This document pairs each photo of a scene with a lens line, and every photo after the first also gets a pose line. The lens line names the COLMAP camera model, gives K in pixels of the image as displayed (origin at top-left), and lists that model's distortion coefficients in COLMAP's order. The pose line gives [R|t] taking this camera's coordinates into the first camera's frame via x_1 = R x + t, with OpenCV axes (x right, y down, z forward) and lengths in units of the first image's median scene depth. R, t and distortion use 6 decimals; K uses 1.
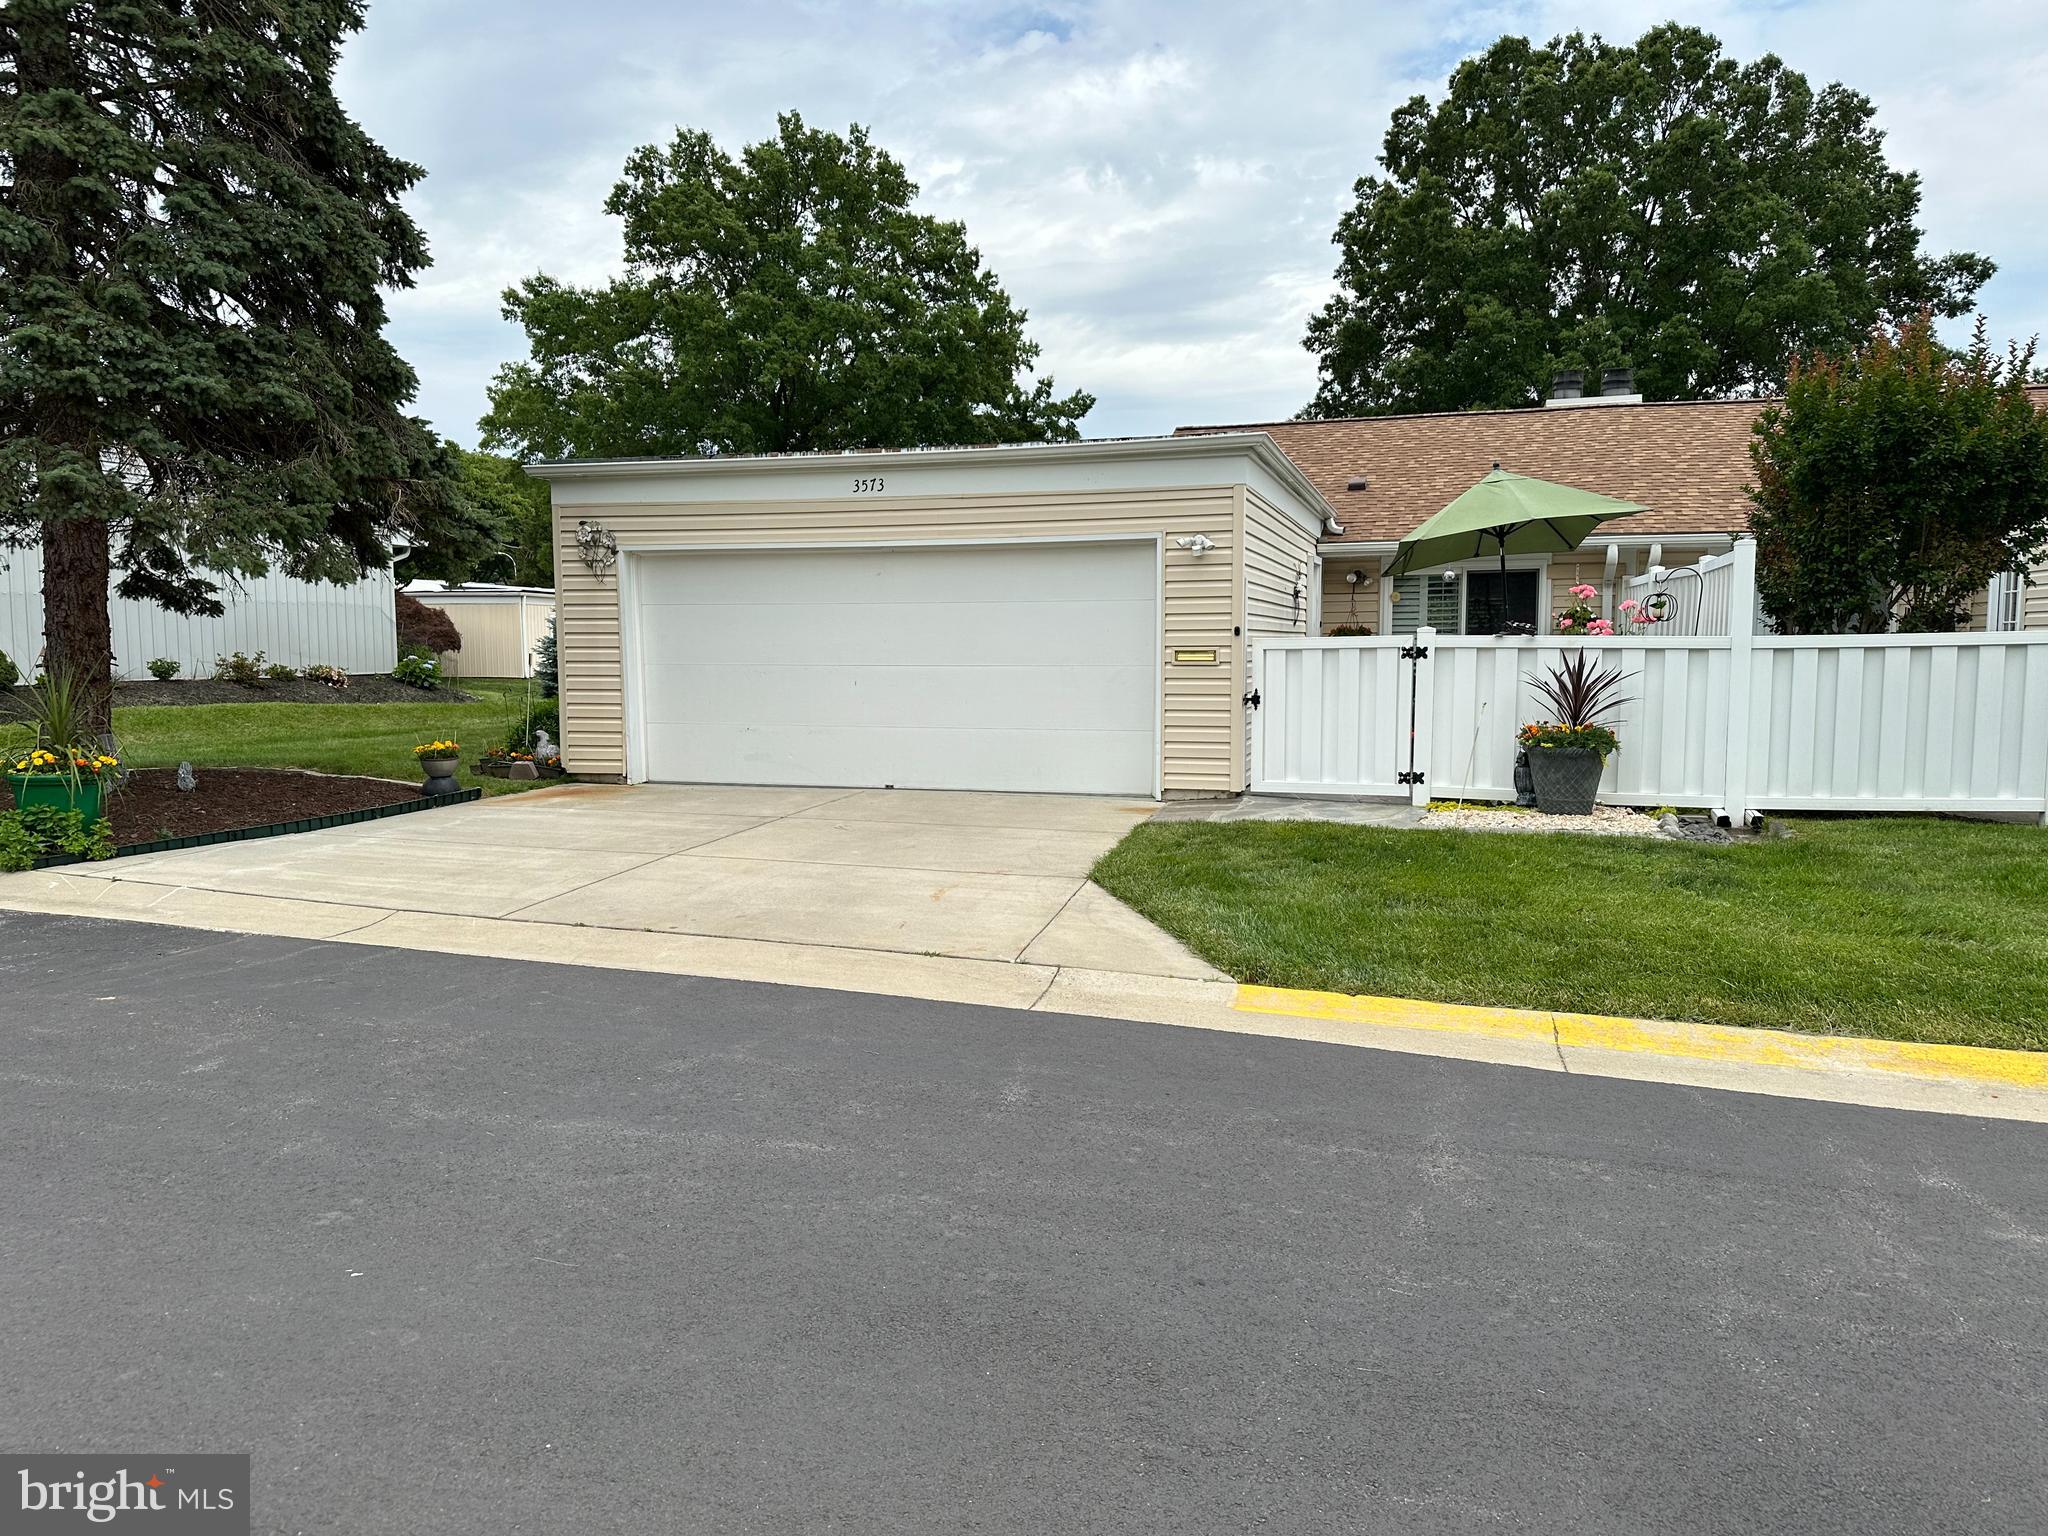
lens RADIAL K [[1514.6, 0, 987.7], [0, 1514.6, 774.7], [0, 0, 1]] dist [0.096470, -0.076484]
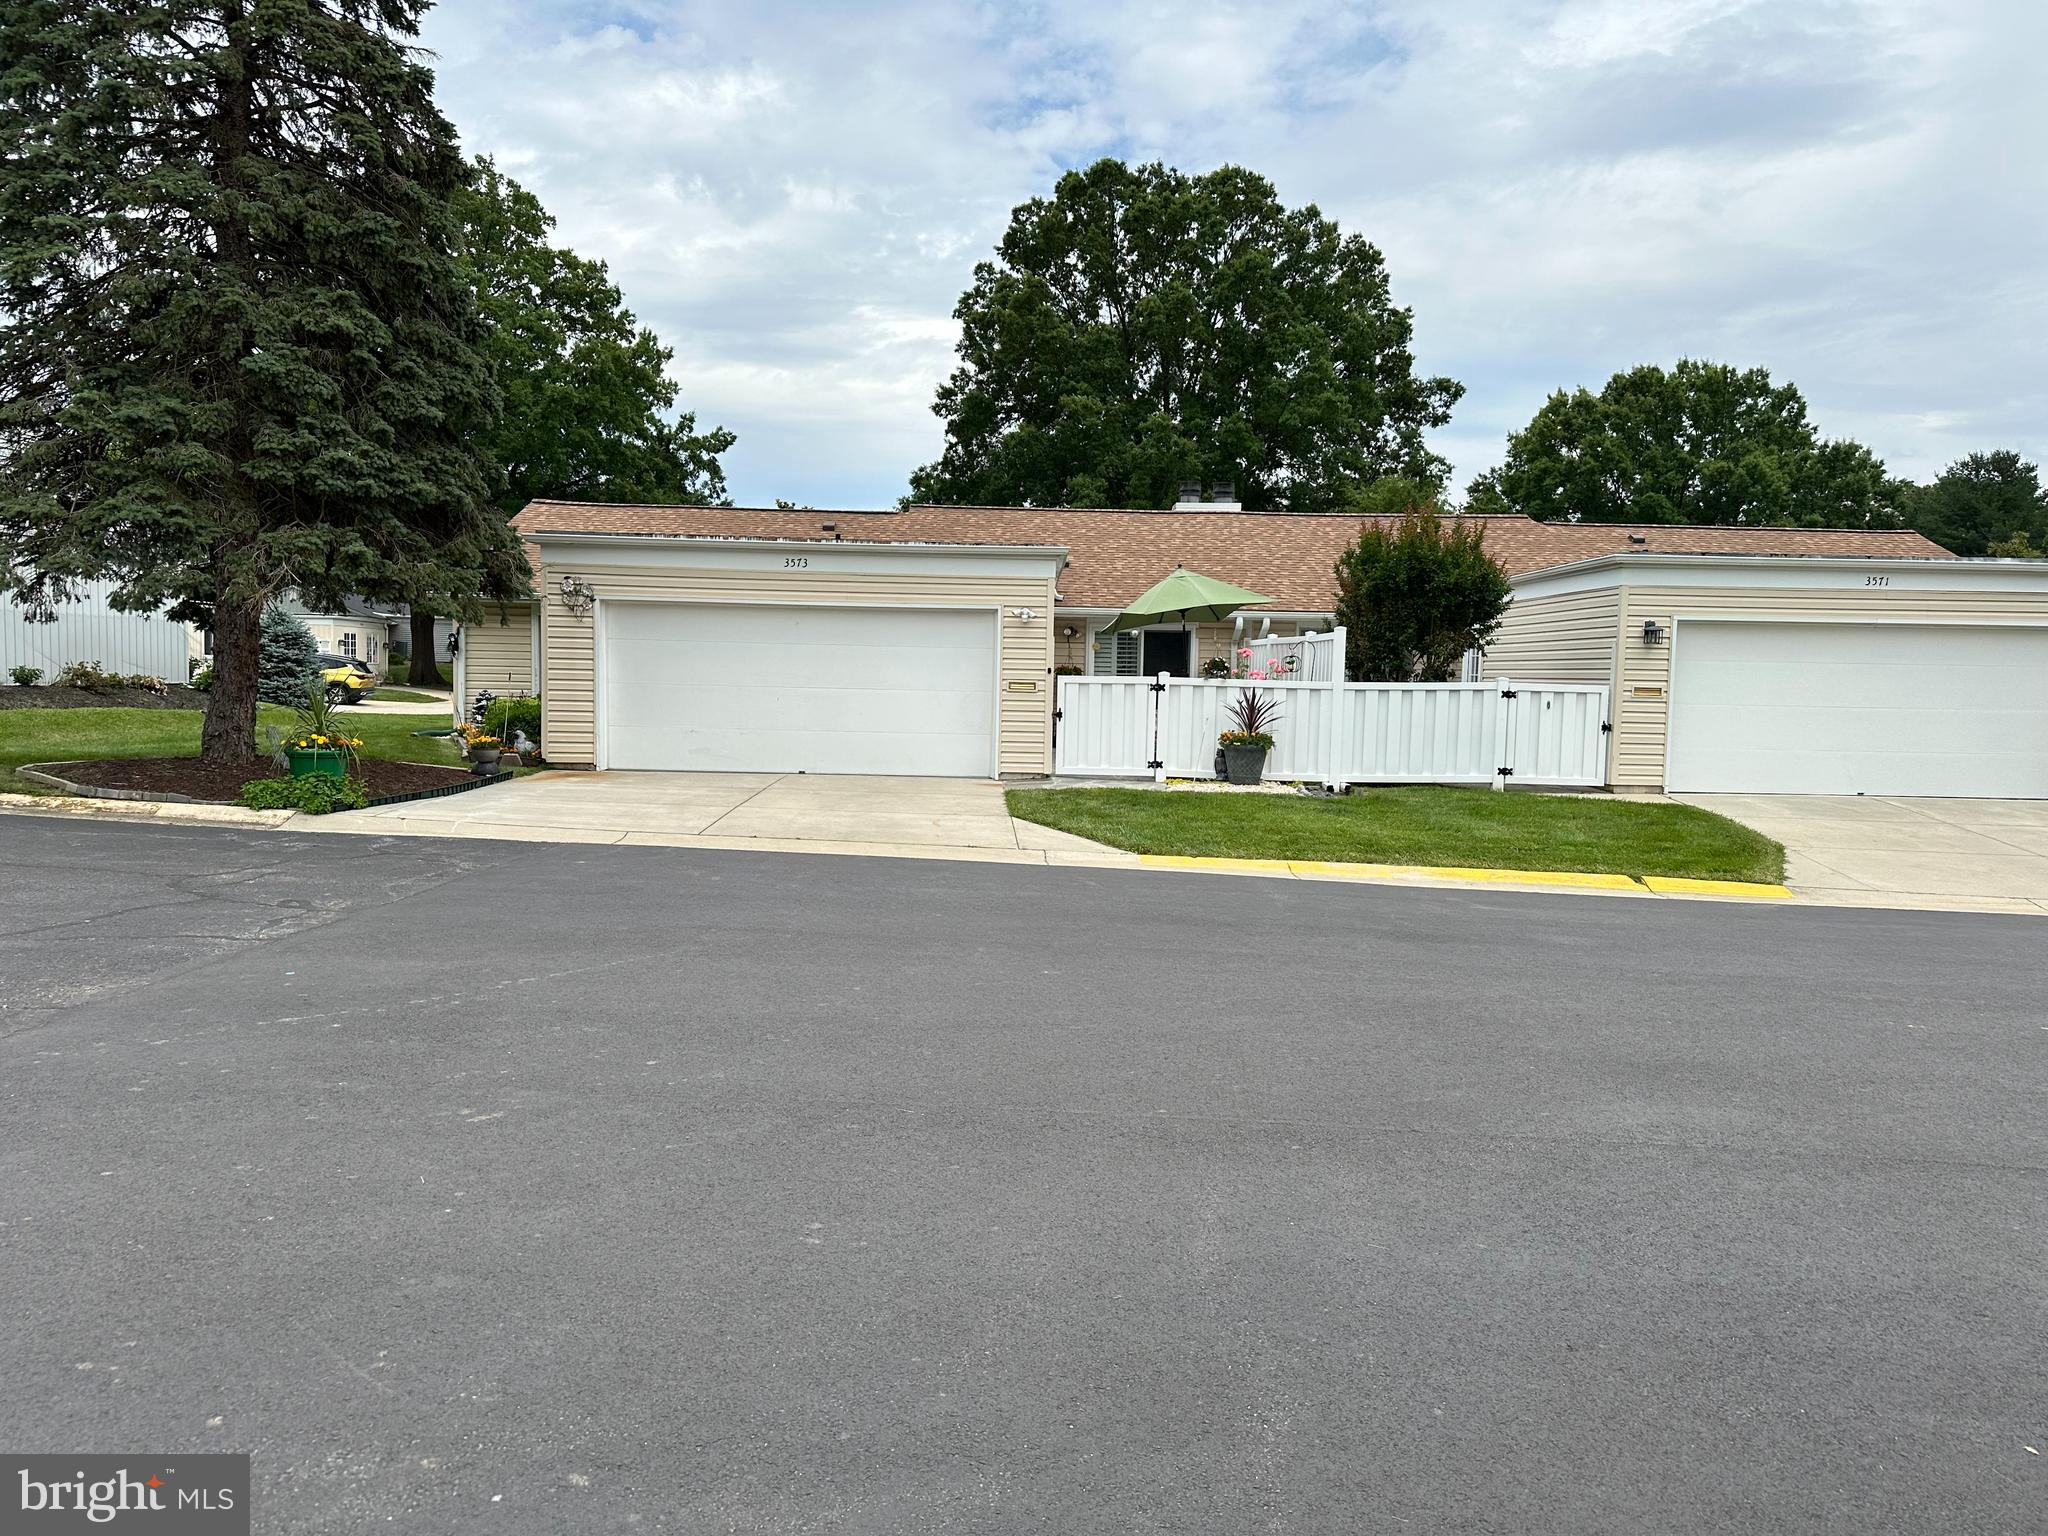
lens RADIAL K [[1453.2, 0, 1024.1], [0, 1453.2, 761.7], [0, 0, 1]] dist [0.294221, -0.000185]
pose [[0.958852, 0.005557, 0.283852, -0.184544], [0.001101, 0.999728, -0.023291, 0.021717], [-0.283904, 0.022645, 0.958585, -0.280343]]
